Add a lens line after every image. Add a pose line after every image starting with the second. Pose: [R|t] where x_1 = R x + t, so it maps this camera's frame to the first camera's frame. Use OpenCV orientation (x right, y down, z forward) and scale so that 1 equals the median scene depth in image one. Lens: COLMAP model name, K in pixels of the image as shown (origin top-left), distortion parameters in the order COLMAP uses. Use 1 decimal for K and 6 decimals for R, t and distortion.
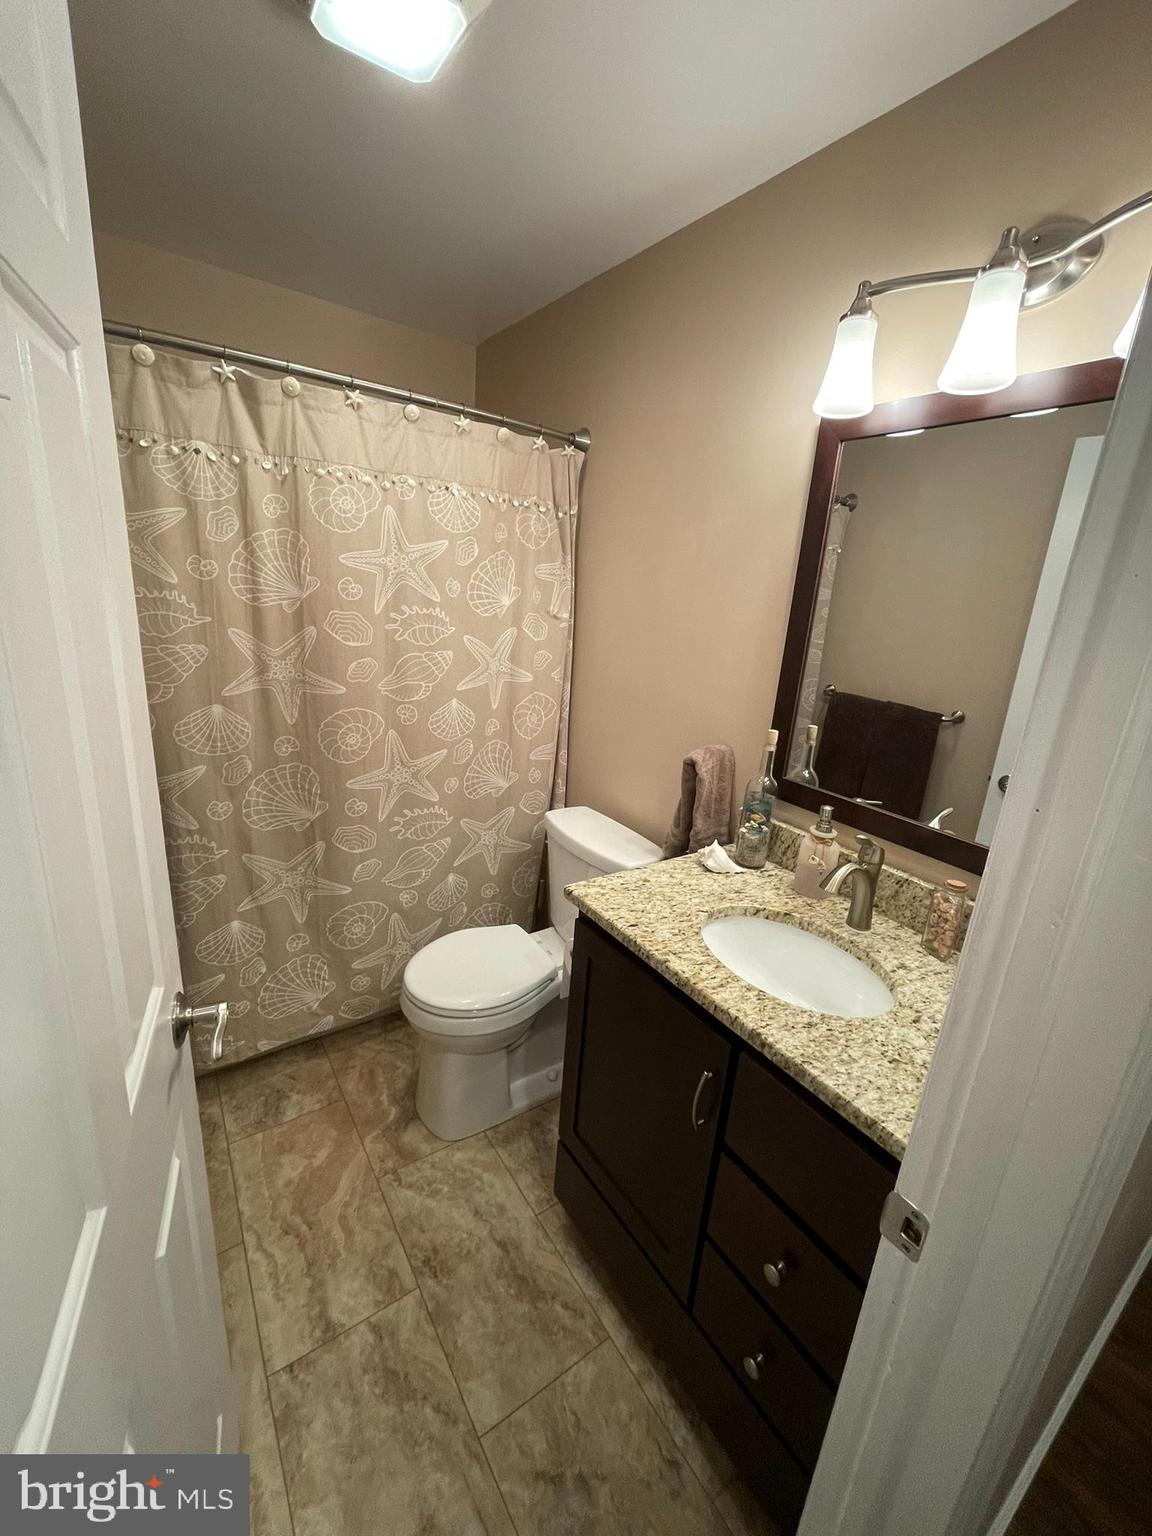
lens RADIAL K [[619.5, 0, 584.0], [0, 619.5, 766.8], [0, 0, 1]] dist [-0.001219, -0.000227]
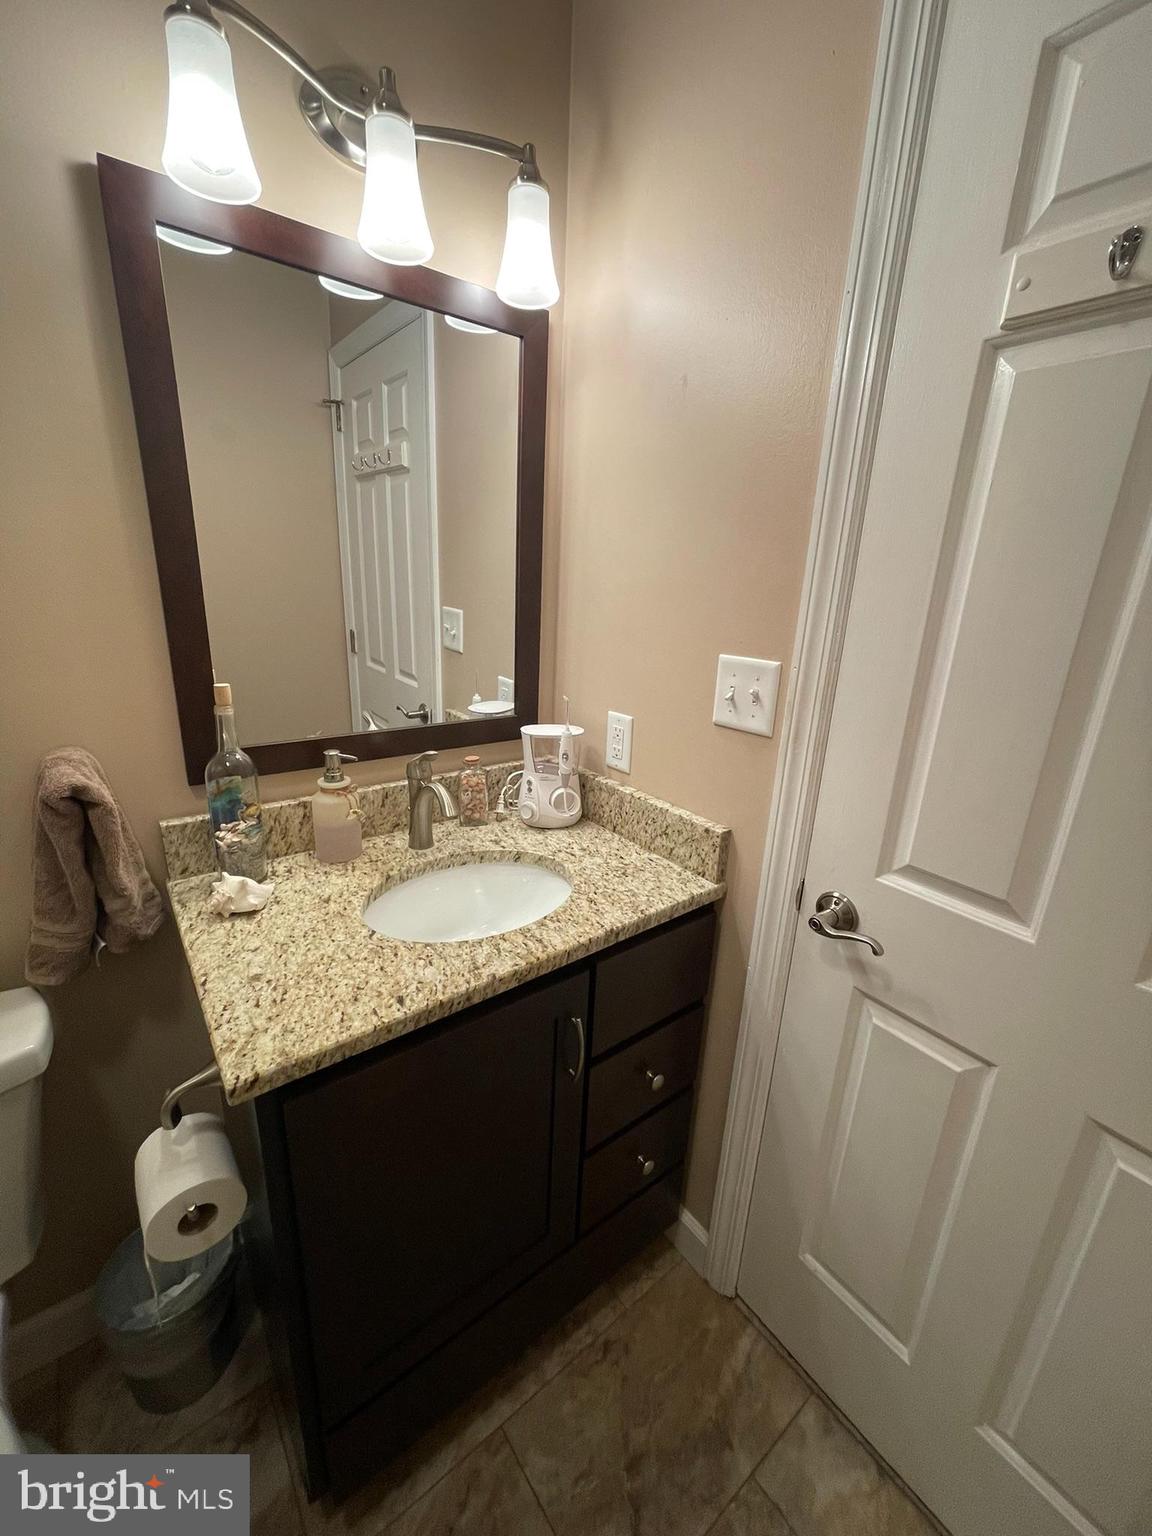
lens RADIAL K [[619.5, 0, 584.1], [0, 619.5, 770.0], [0, 0, 1]] dist [-0.001219, -0.000227]
pose [[-0.055657, -0.372810, 0.926237, -0.444546], [0.229894, 0.897965, 0.375245, -0.161669], [-0.971623, 0.233821, 0.035729, 0.731555]]
